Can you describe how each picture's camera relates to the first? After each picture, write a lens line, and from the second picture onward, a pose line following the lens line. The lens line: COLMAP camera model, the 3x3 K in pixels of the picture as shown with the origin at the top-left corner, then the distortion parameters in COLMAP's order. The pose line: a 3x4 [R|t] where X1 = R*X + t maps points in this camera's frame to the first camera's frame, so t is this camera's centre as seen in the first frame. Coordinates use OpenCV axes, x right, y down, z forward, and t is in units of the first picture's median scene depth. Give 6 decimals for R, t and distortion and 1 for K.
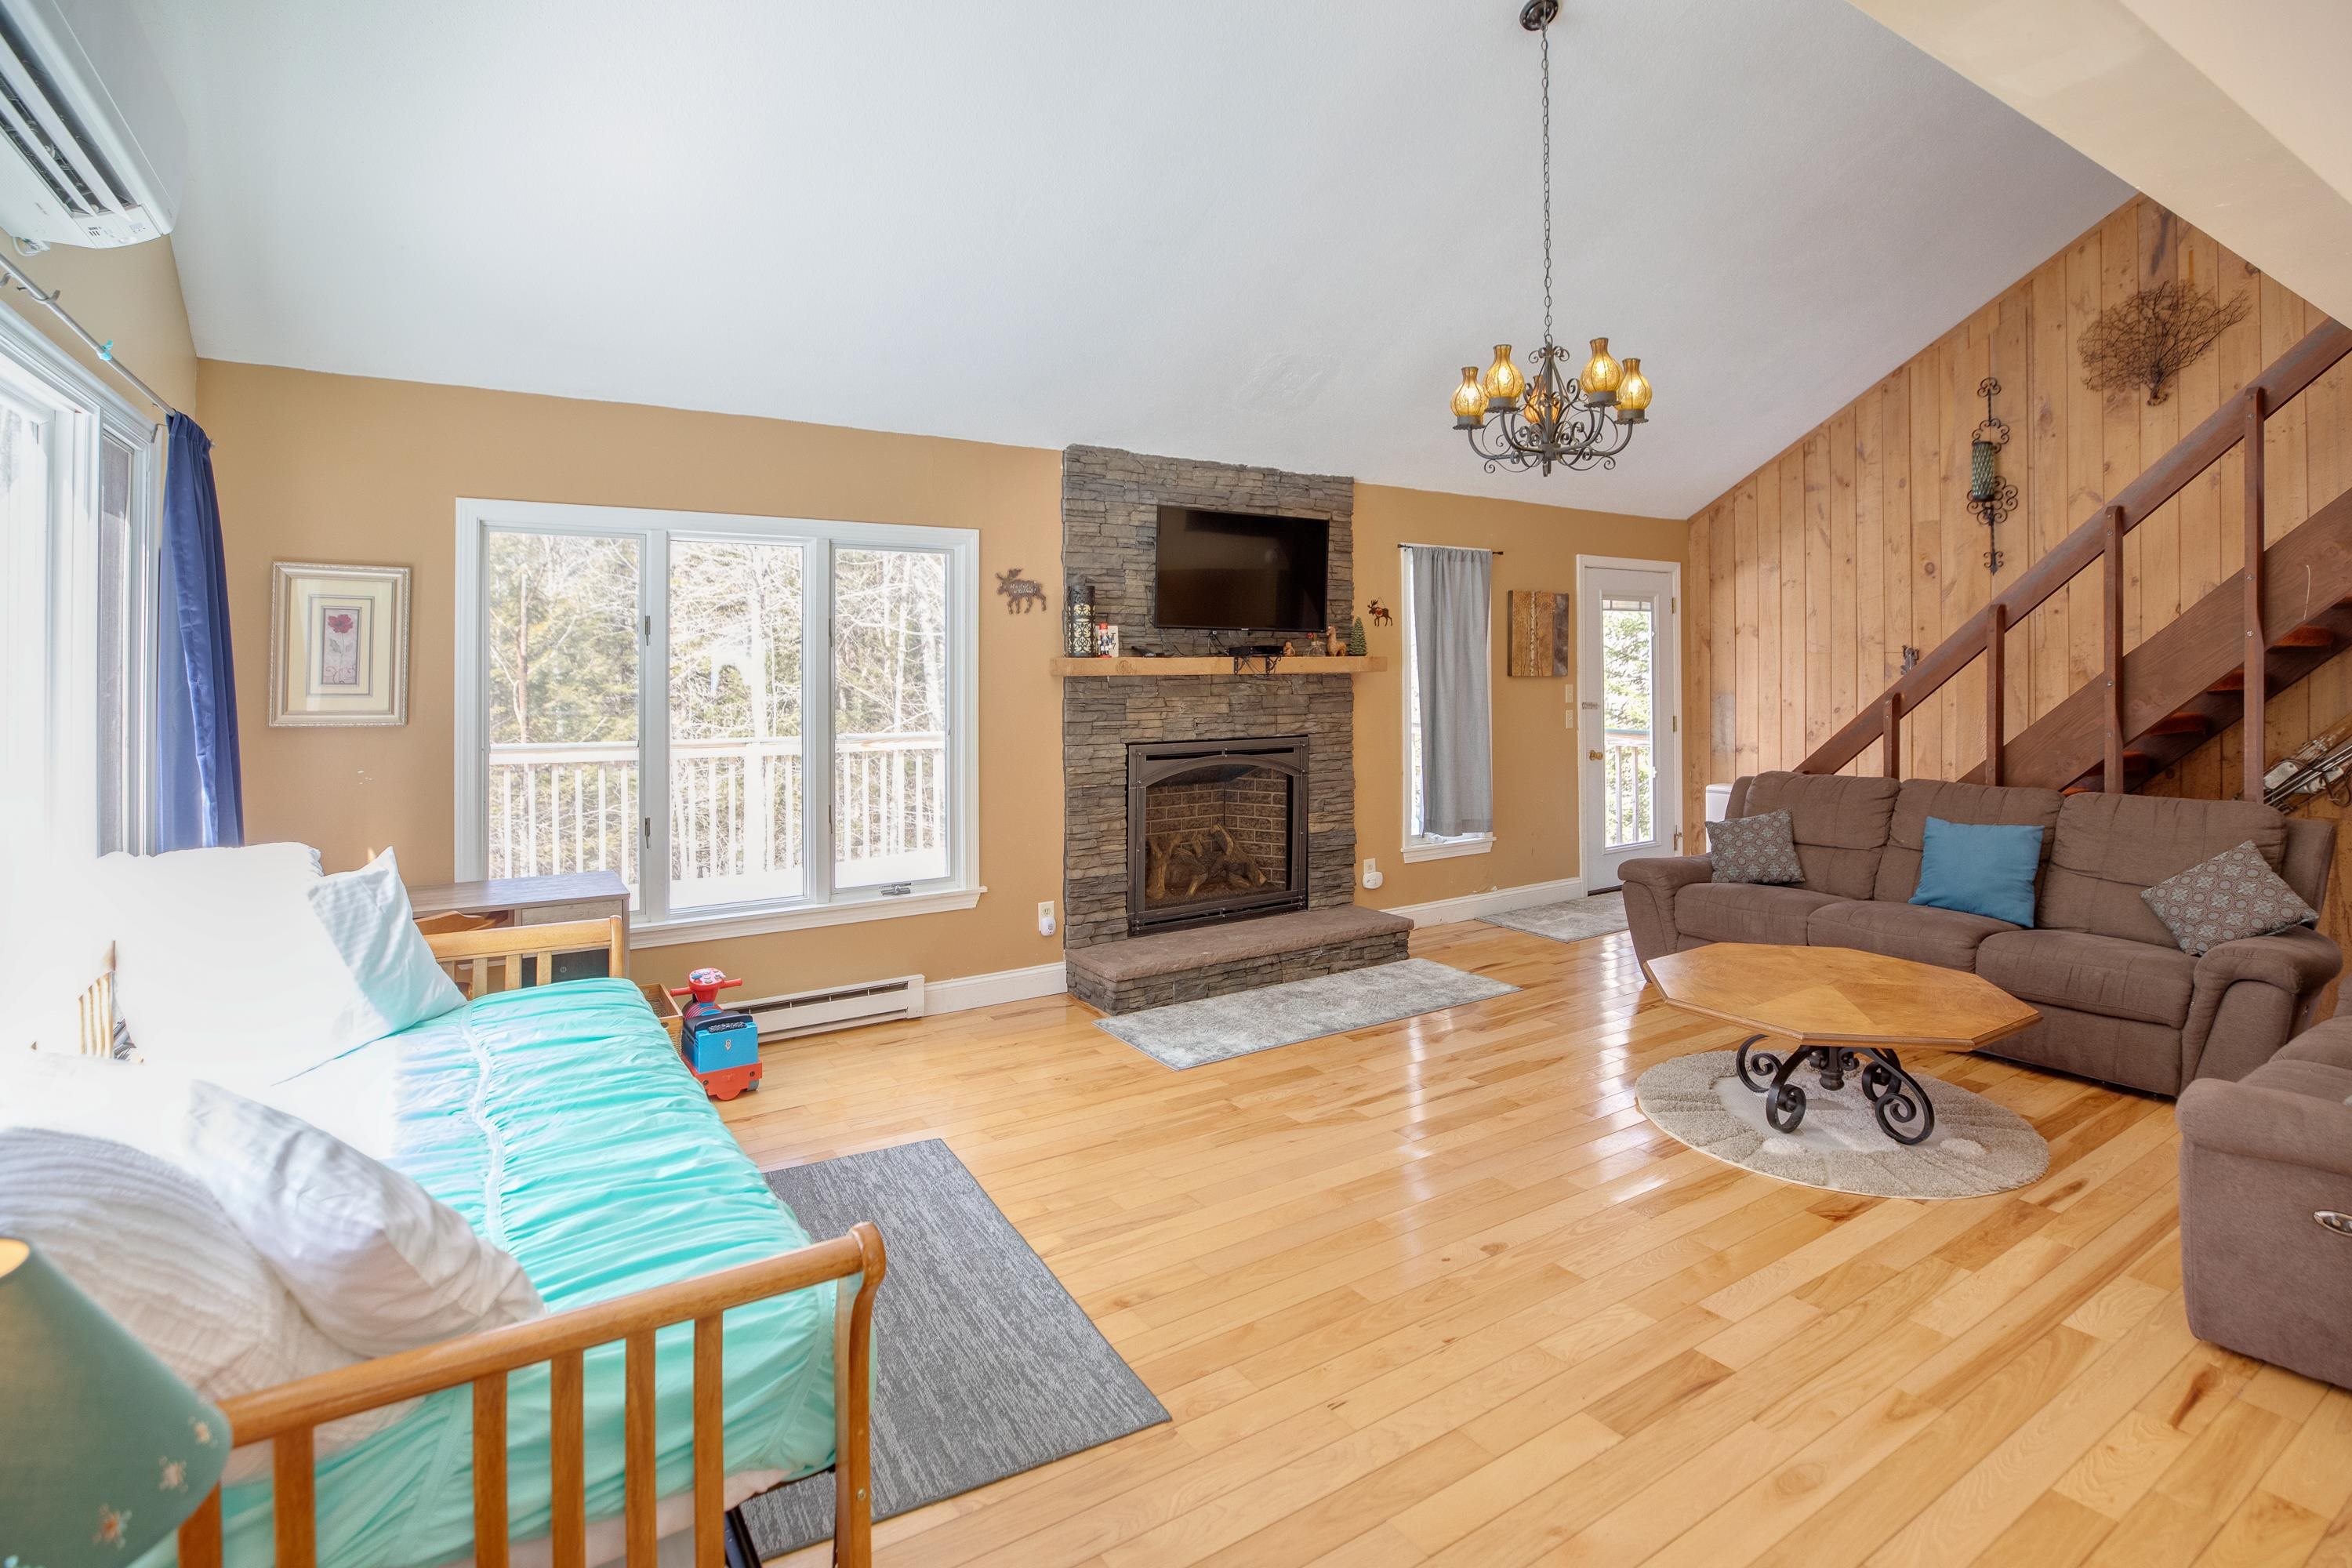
lens RADIAL K [[1121.8, 0, 1178.7], [0, 1121.8, 675.5], [0, 0, 1]] dist [-0.038882, 0.010203]
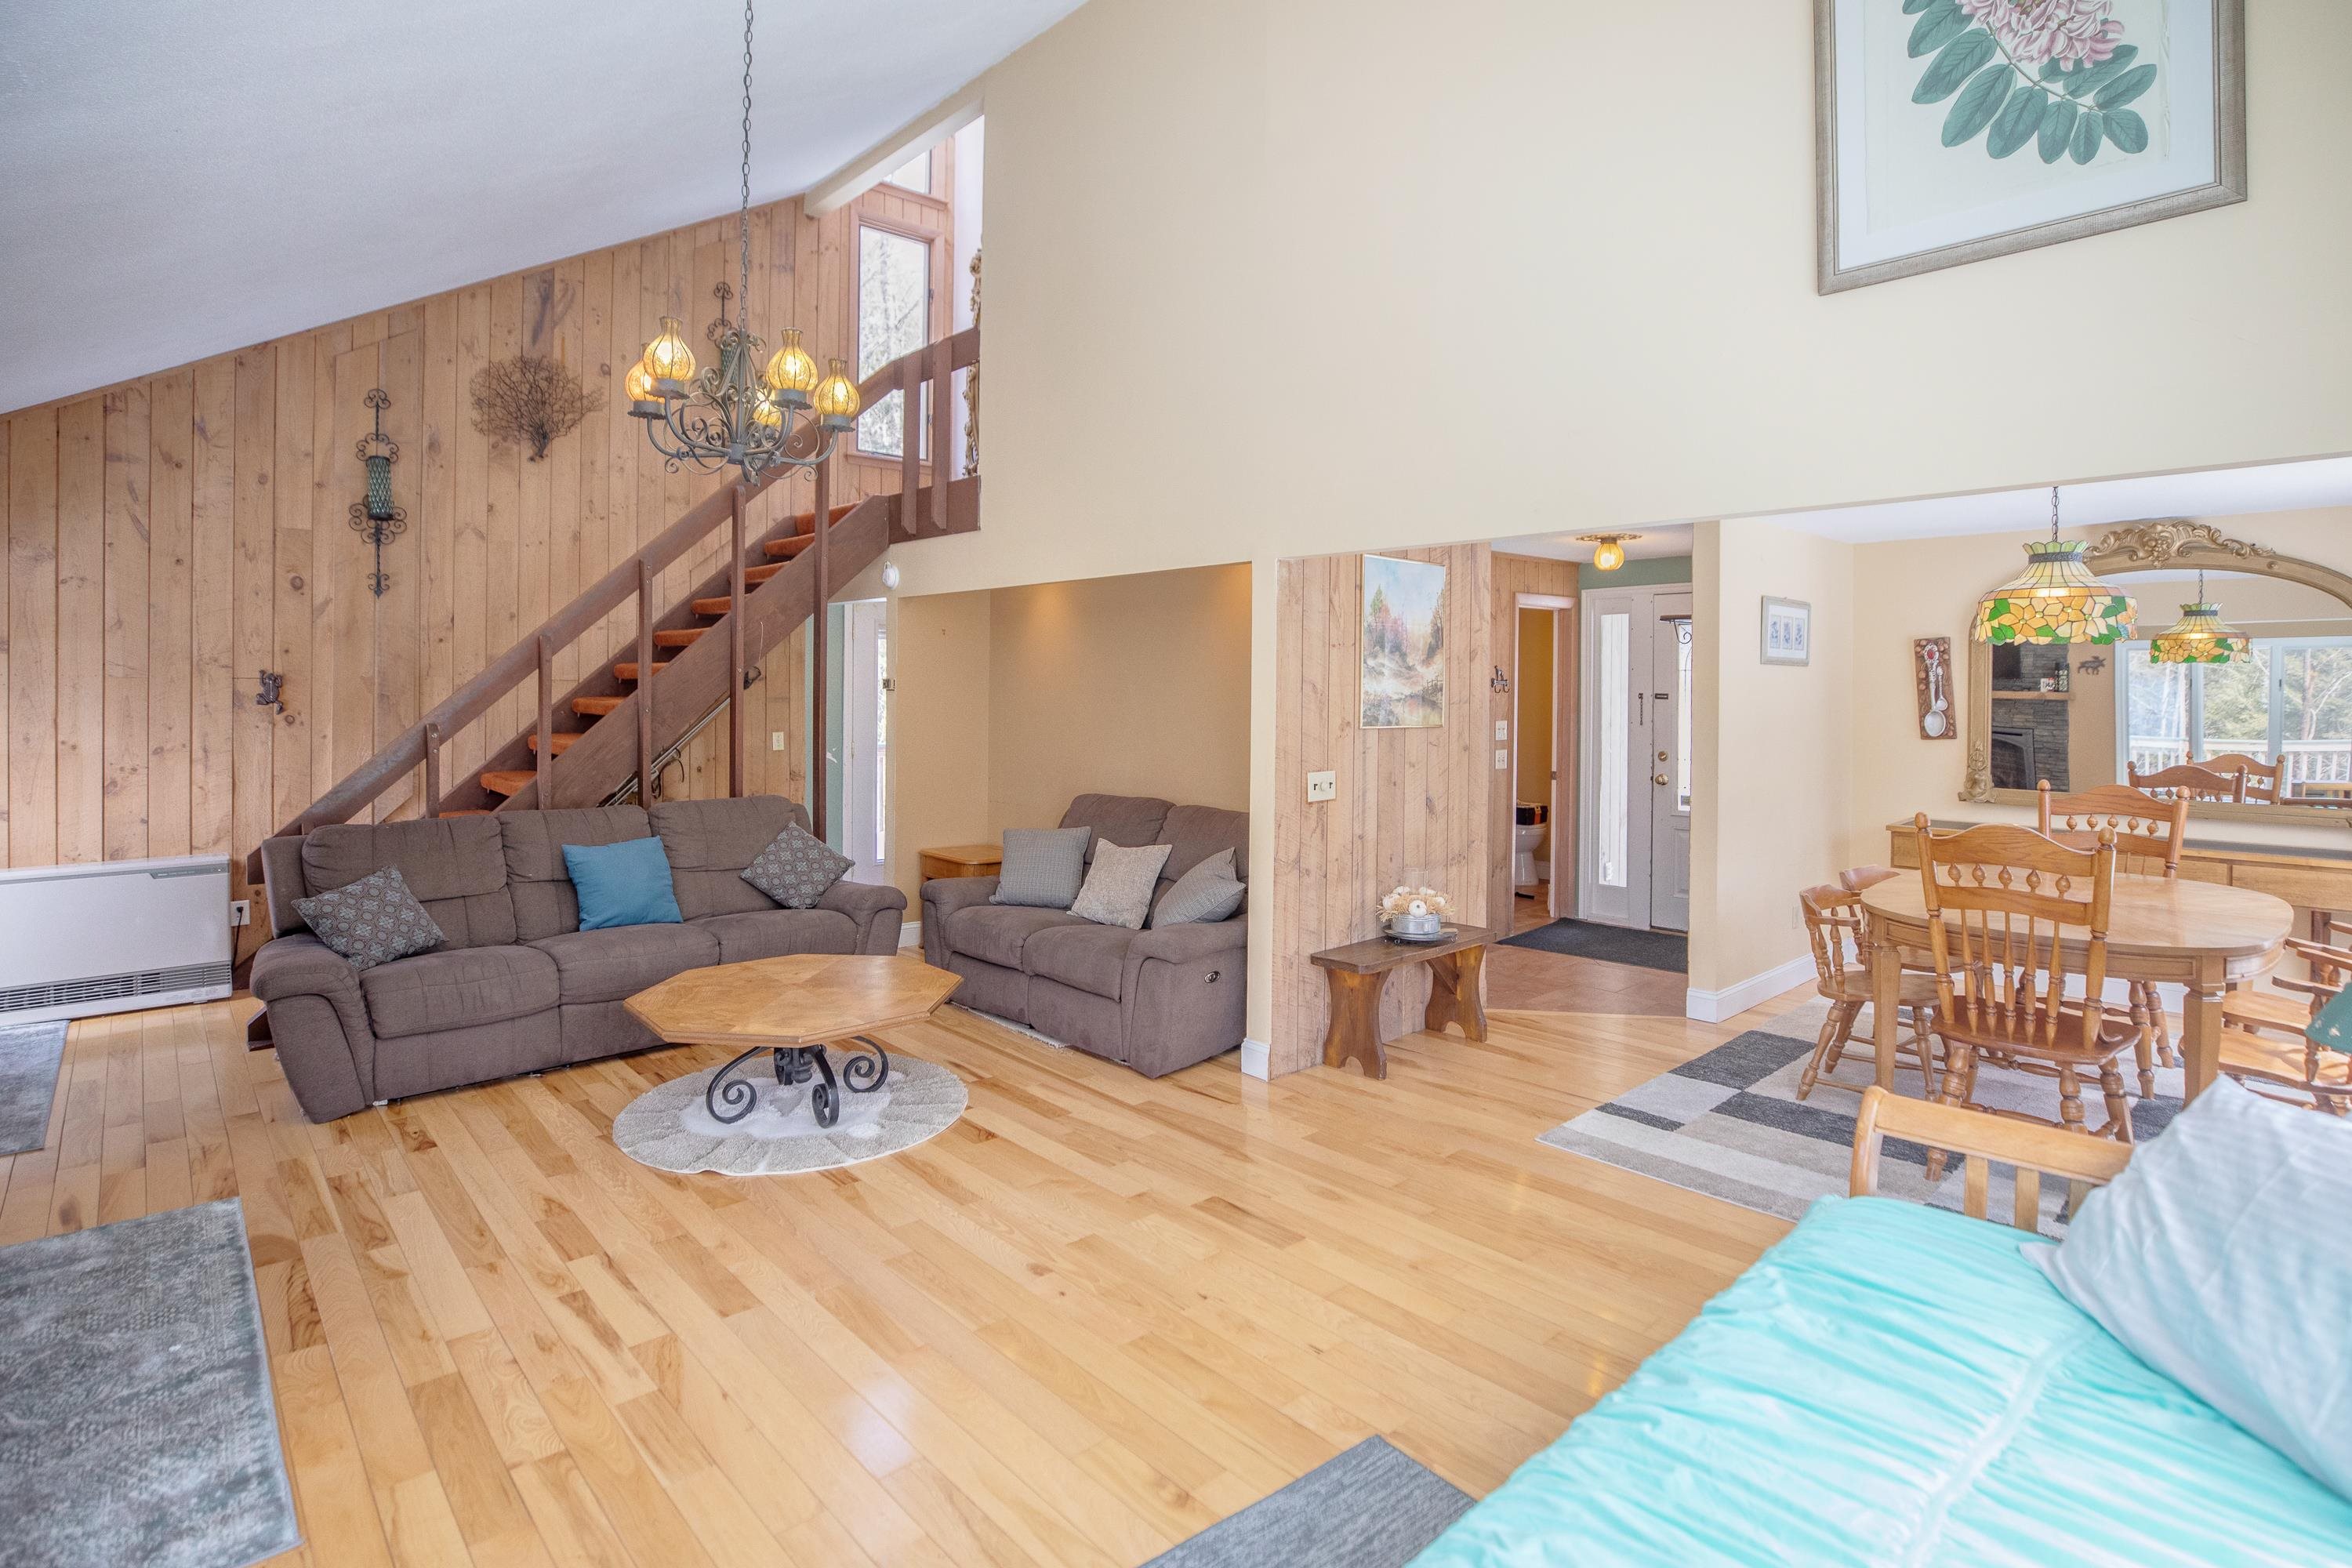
lens RADIAL K [[1178.4, 0, 1209.5], [0, 1178.4, 694.5], [0, 0, 1]] dist [-0.040990, 0.011331]
pose [[-0.147610, -0.007057, 0.989020, -0.379518], [0.007485, 0.999938, 0.008252, -0.011483], [-0.989017, 0.008621, -0.147548, 0.469659]]
